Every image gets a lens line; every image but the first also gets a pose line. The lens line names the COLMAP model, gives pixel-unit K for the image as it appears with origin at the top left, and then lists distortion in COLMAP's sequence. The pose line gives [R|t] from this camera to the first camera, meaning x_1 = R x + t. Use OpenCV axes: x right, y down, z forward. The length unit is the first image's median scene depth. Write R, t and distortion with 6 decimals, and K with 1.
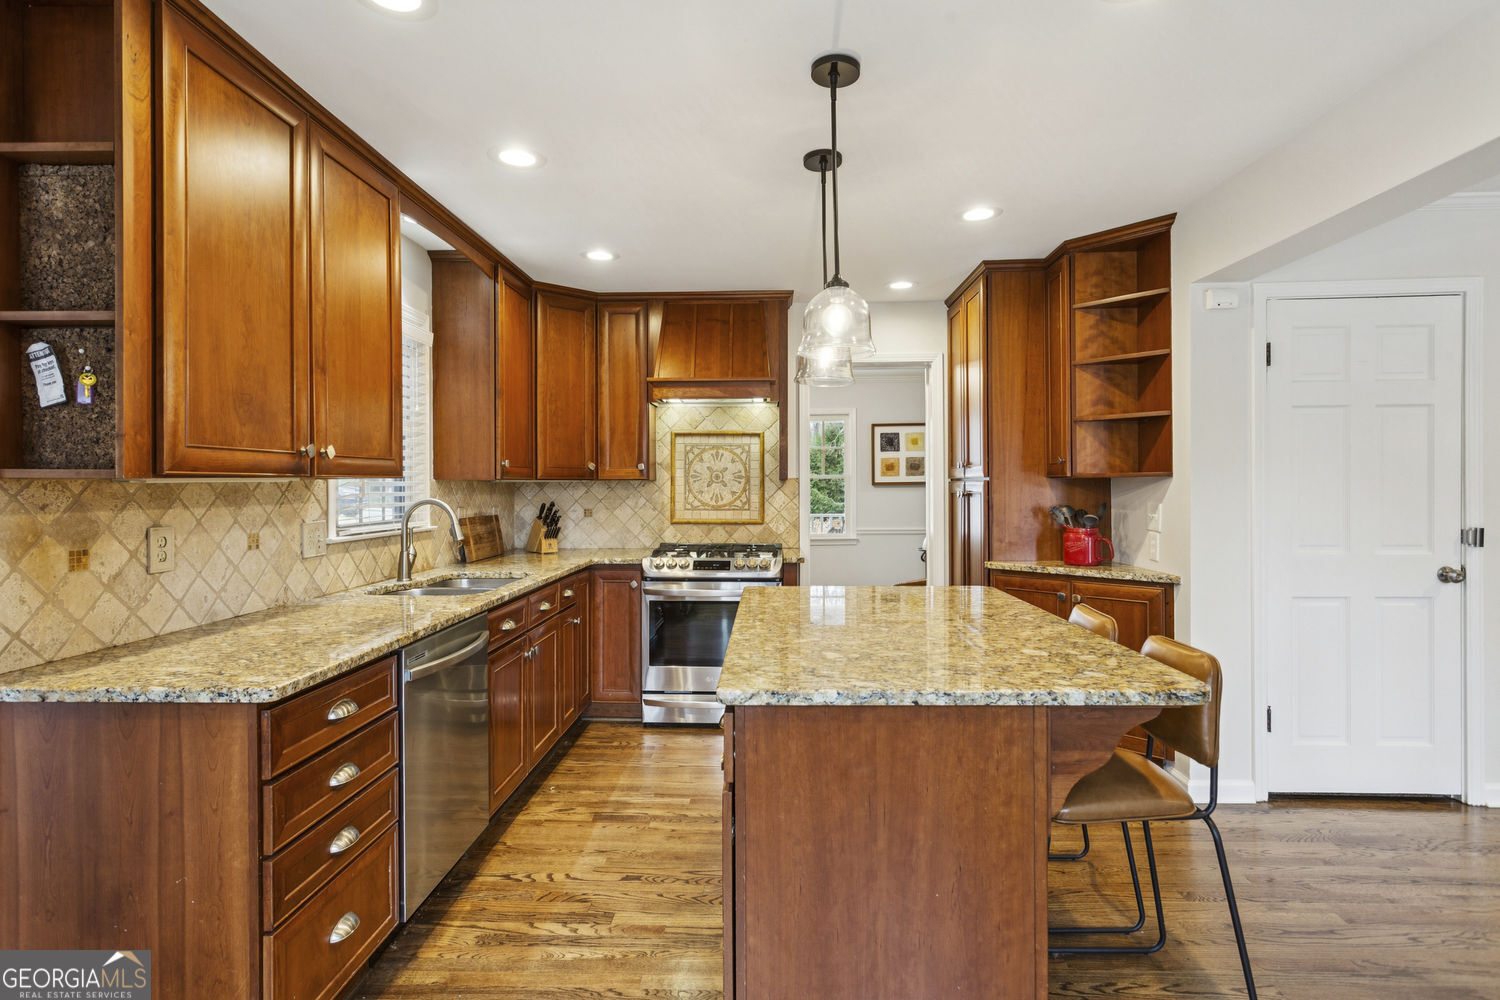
lens RADIAL K [[766.8, 0, 749.0], [0, 766.8, 486.6], [0, 0, 1]] dist [-0.003359, 0.000552]
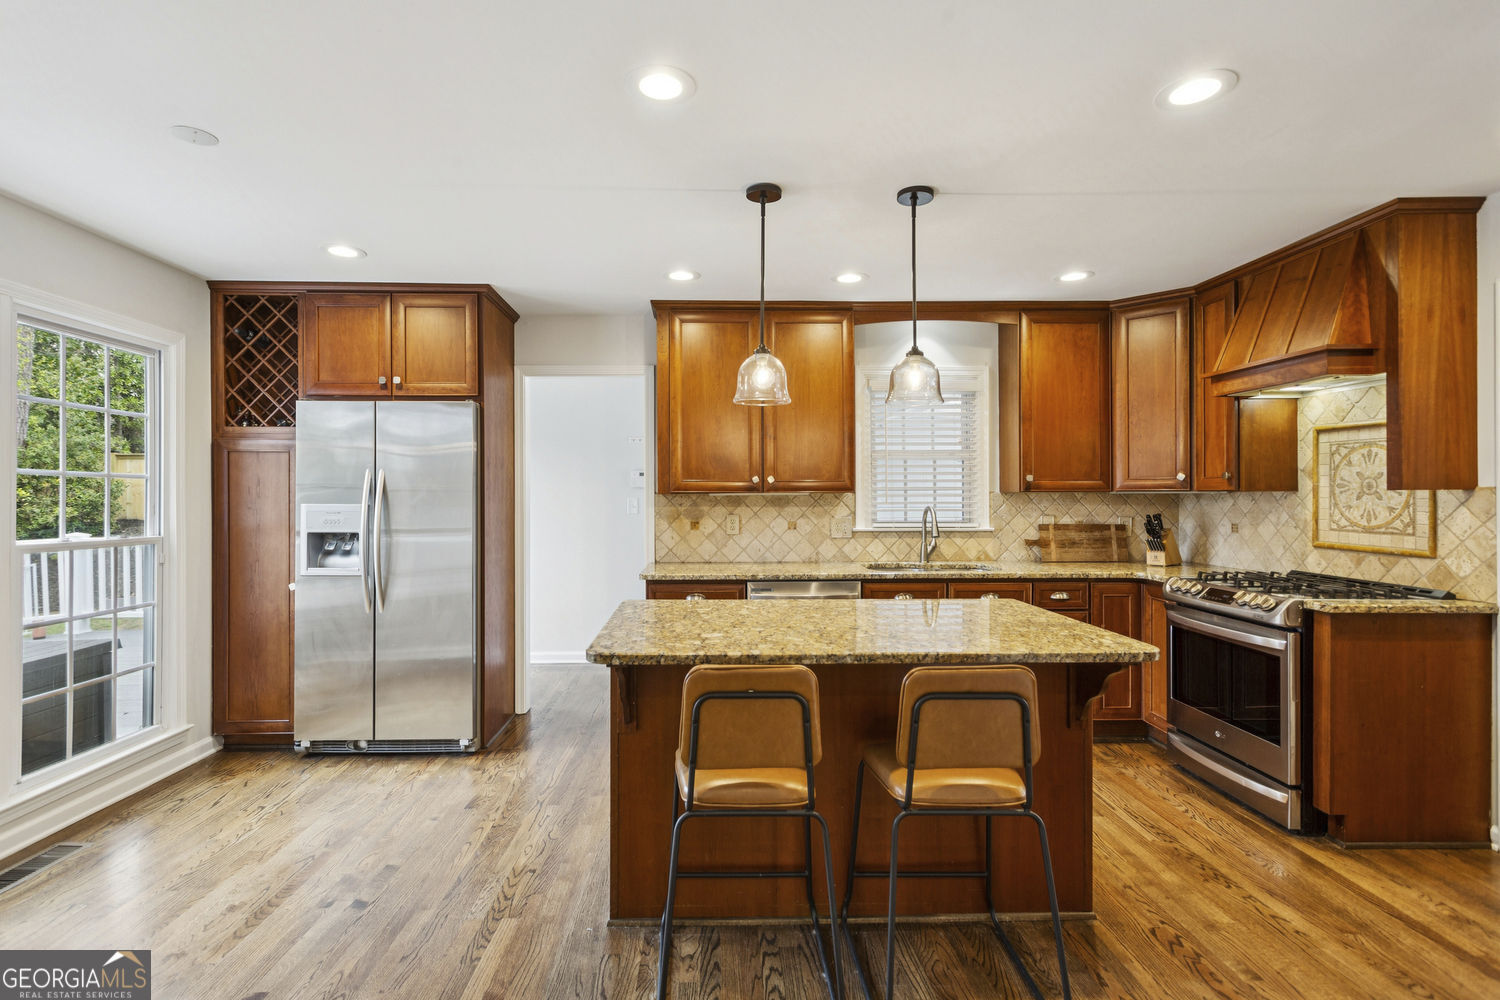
lens RADIAL K [[715.3, 0, 734.8], [0, 715.3, 495.7], [0, 0, 1]] dist [0.010873, 0.000324]
pose [[0.060478, 0.003747, -0.998162, 0.906397], [-0.001411, 0.999992, 0.003669, -0.008095], [0.998169, 0.001186, 0.060483, 0.579749]]
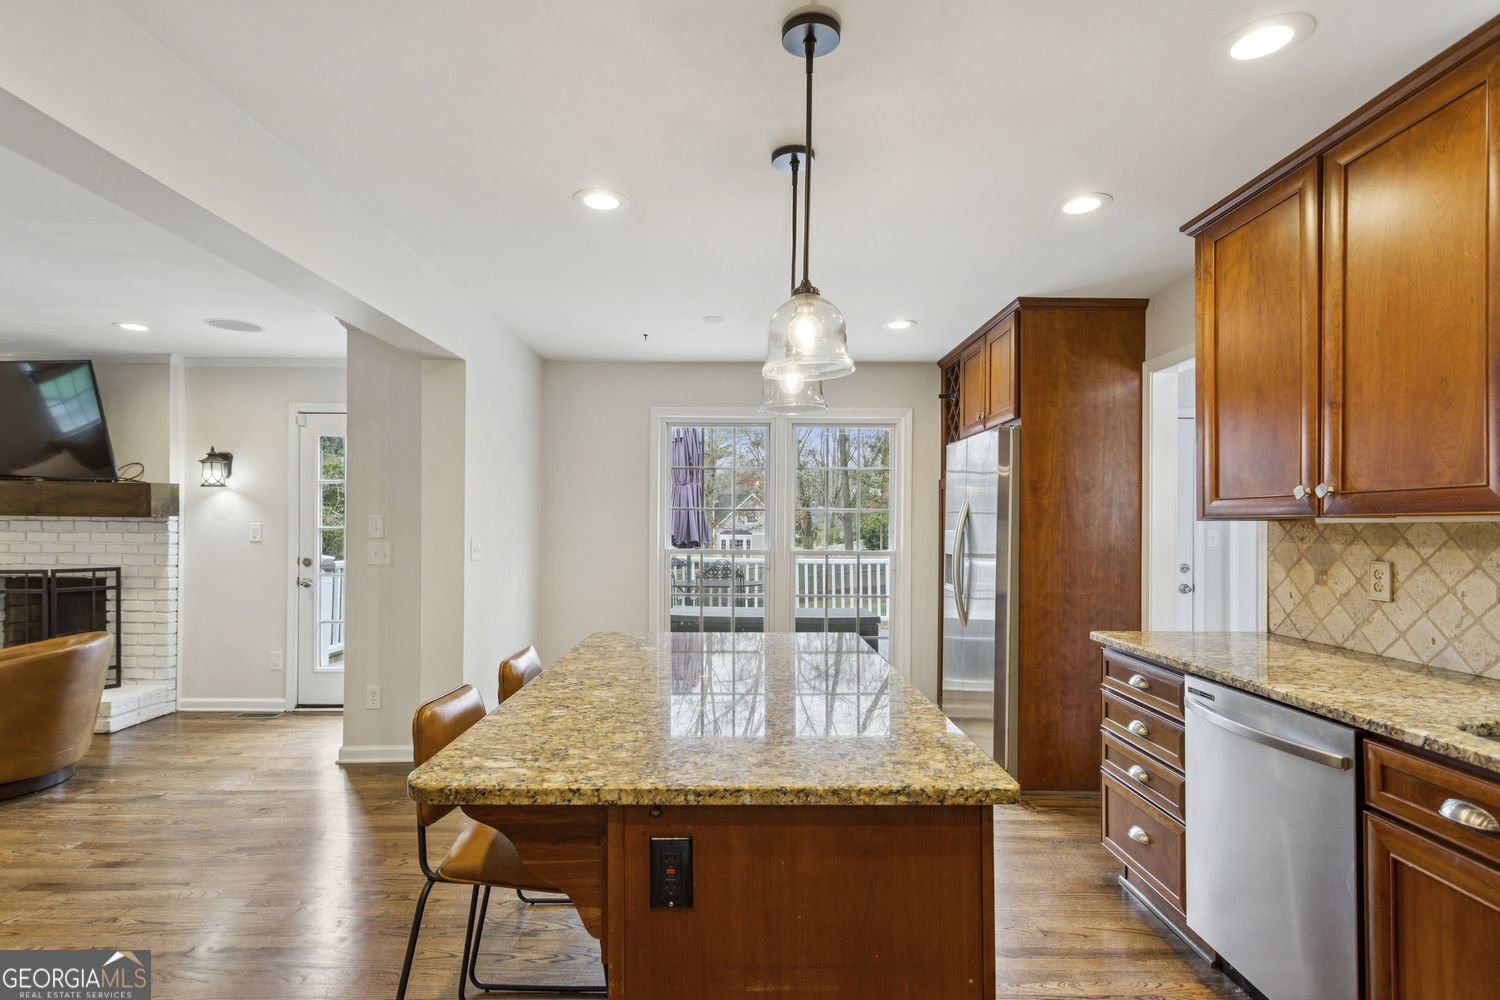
lens RADIAL K [[715.1, 0, 738.1], [0, 715.1, 523.0], [0, 0, 1]] dist [0.000207, 0.000421]
pose [[-0.999433, 0.000225, -0.033684, 0.153446], [0.000222, 1.000000, 0.000092, -0.003491], [0.033684, 0.000084, -0.999433, 1.350330]]
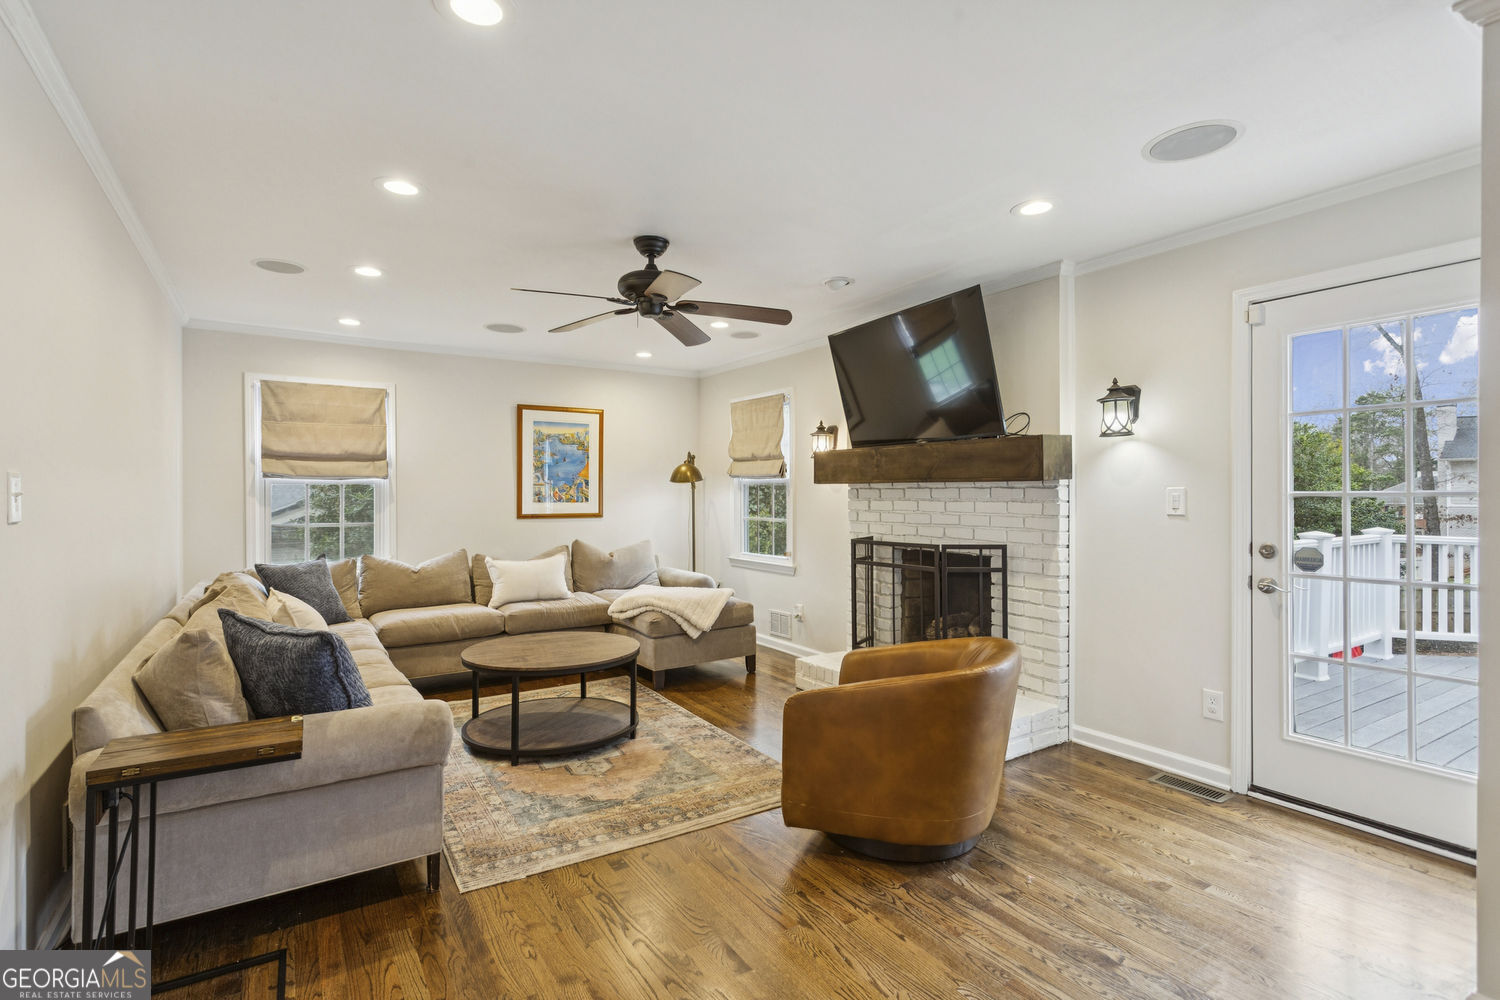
lens RADIAL K [[715.1, 0, 749.4], [0, 715.1, 494.5], [0, 0, 1]] dist [0.000207, 0.000421]
pose [[-0.575209, 0.007715, 0.817970, 0.670509], [0.007809, 0.999962, -0.003940, 0.006458], [-0.817969, 0.004121, -0.575247, 0.841802]]
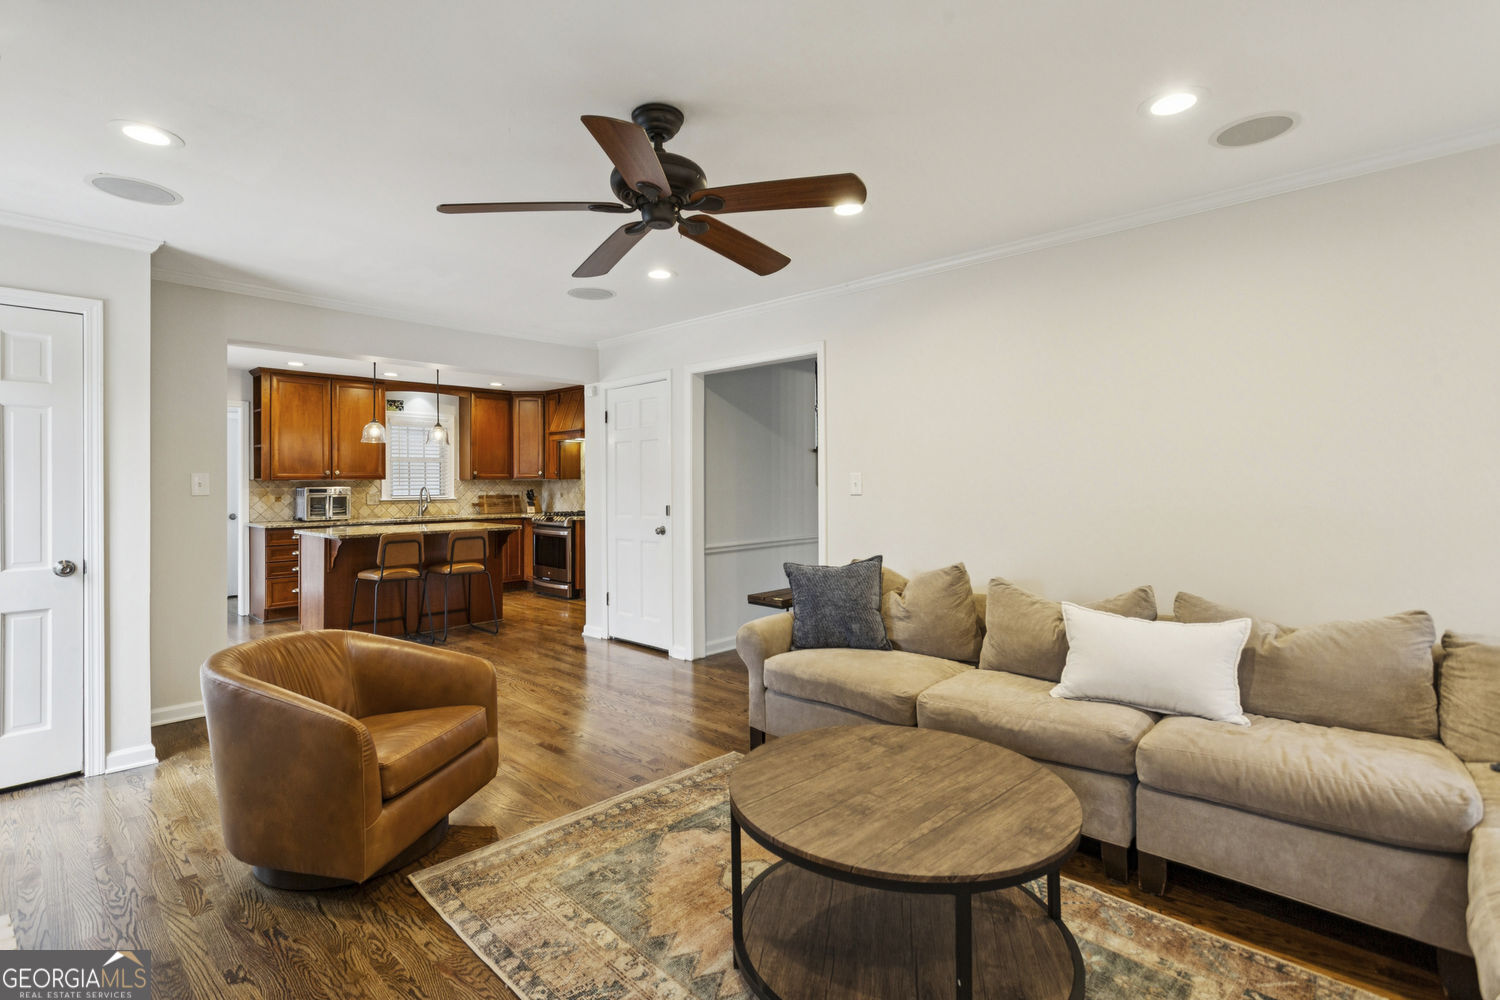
lens RADIAL K [[715.1, 0, 754.4], [0, 715.1, 477.4], [0, 0, 1]] dist [0.000207, 0.000421]
pose [[0.756315, -0.002718, -0.654202, 2.223751], [-0.001293, 0.999983, -0.005649, -0.004628], [0.654206, 0.005118, 0.756299, -0.171761]]
